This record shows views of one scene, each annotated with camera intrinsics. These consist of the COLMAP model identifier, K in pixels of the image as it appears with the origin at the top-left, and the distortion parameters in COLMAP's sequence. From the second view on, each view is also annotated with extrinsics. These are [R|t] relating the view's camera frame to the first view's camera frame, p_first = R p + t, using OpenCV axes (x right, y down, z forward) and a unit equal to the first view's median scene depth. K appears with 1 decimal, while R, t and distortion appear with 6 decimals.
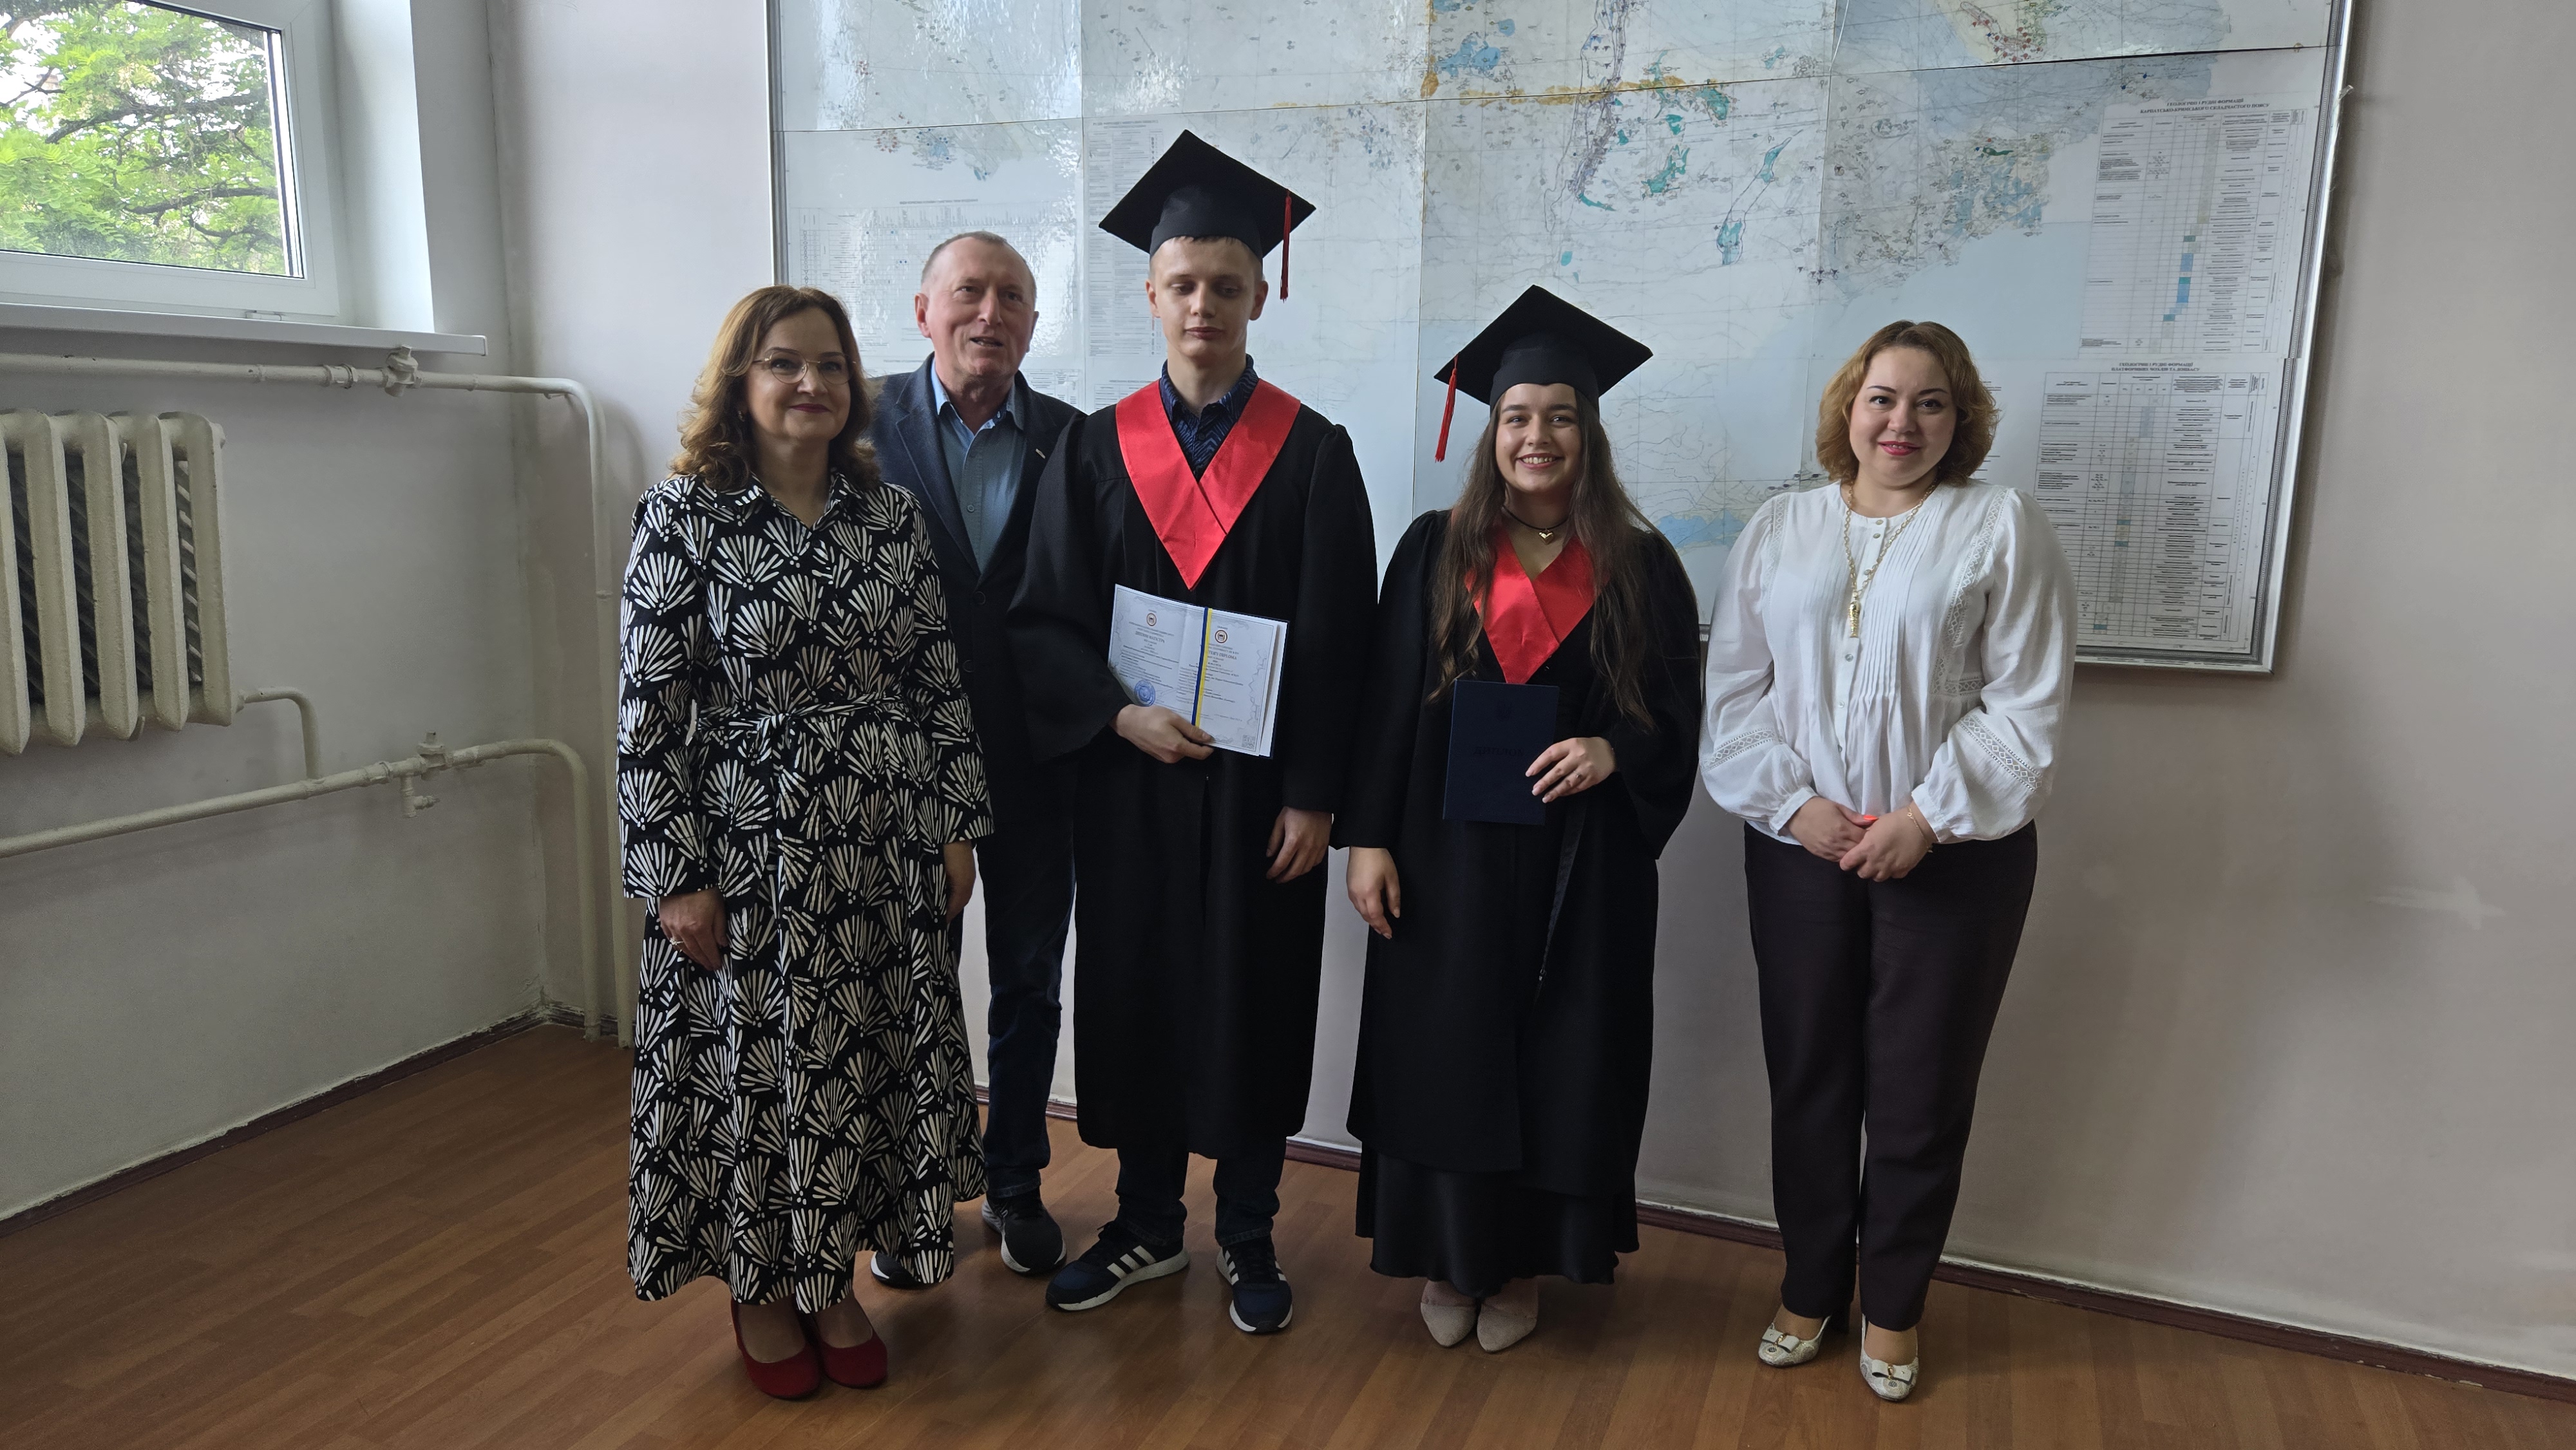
lens RADIAL K [[1722.3, 0, 1319.1], [0, 1722.3, 743.6], [0, 0, 1]] dist [0.061160, -0.049770]
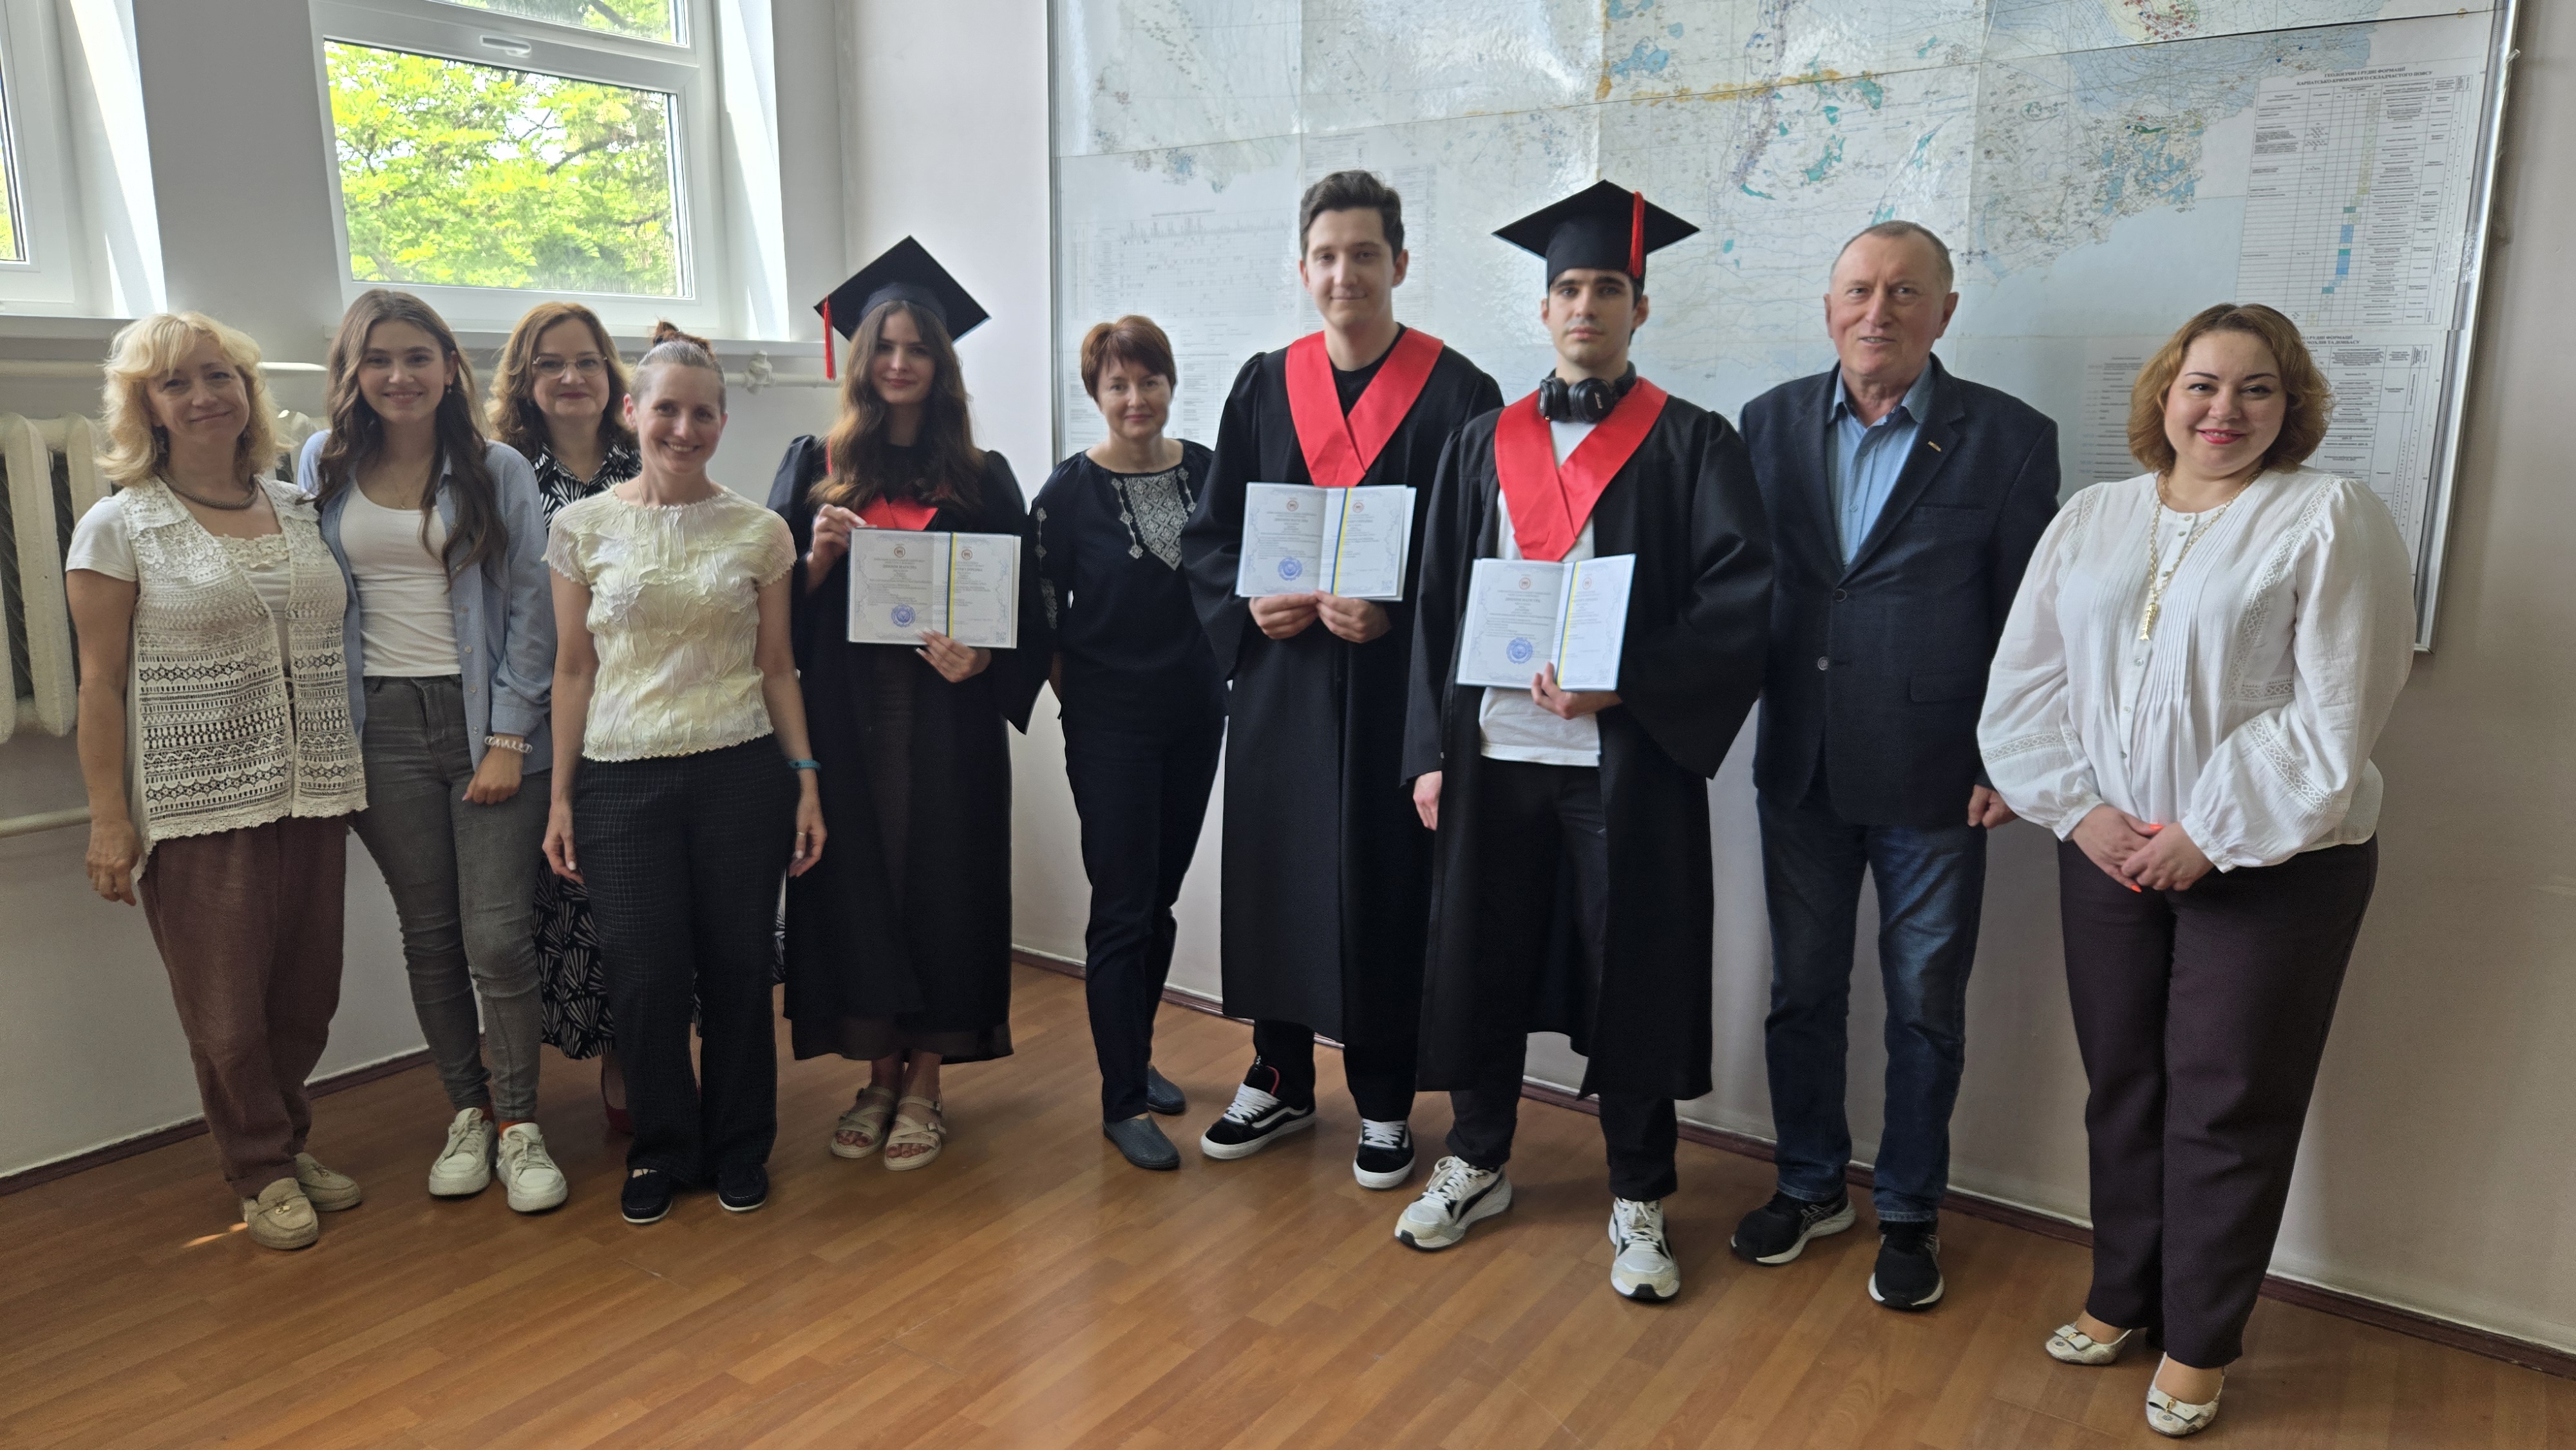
lens RADIAL K [[1722.3, 0, 1279.5], [0, 1722.3, 747.2], [0, 0, 1]] dist [0.061160, -0.049770]
pose [[0.972100, 0.036056, -0.231781, 0.142912], [-0.033546, 0.999328, 0.014762, 0.019679], [0.232157, -0.006575, 0.972656, -0.101778]]
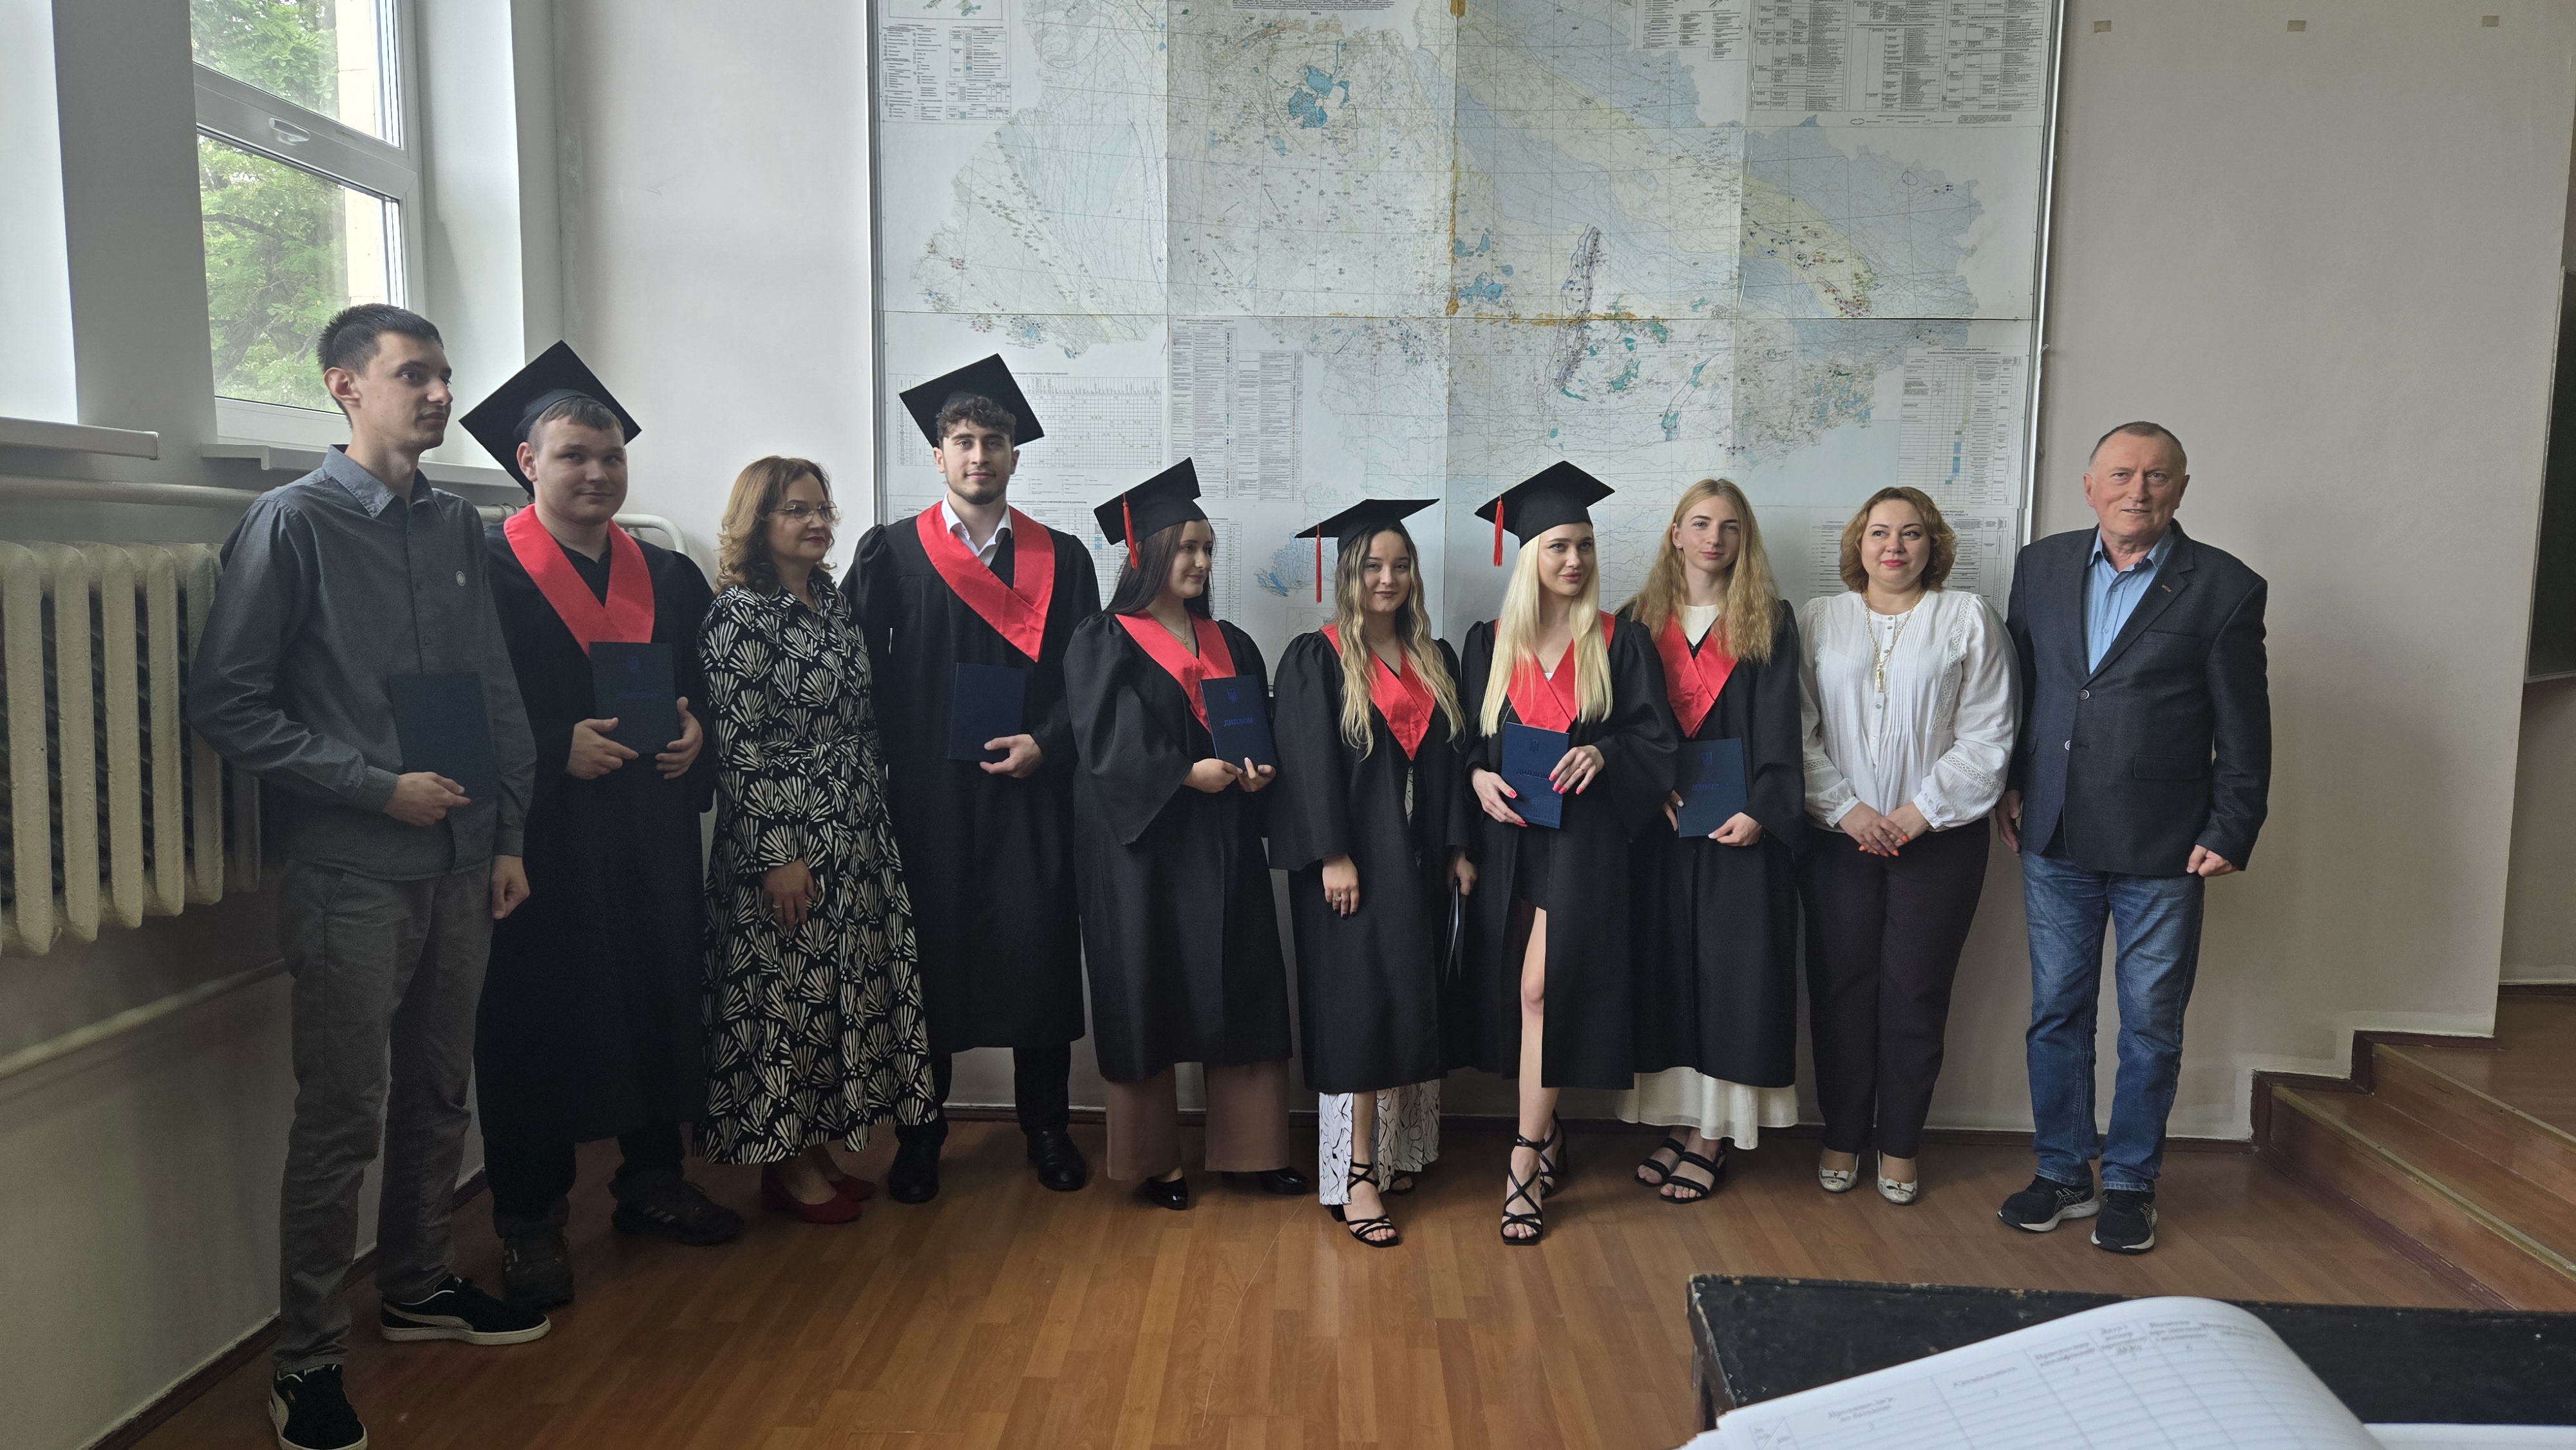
lens RADIAL K [[1722.3, 0, 1292.2], [0, 1722.3, 751.2], [0, 0, 1]] dist [0.061160, -0.049770]
pose [[0.938503, -0.043986, 0.342459, -0.581981], [0.066683, 0.996269, -0.054781, 0.040276], [-0.338772, 0.074248, 0.937934, -0.231735]]
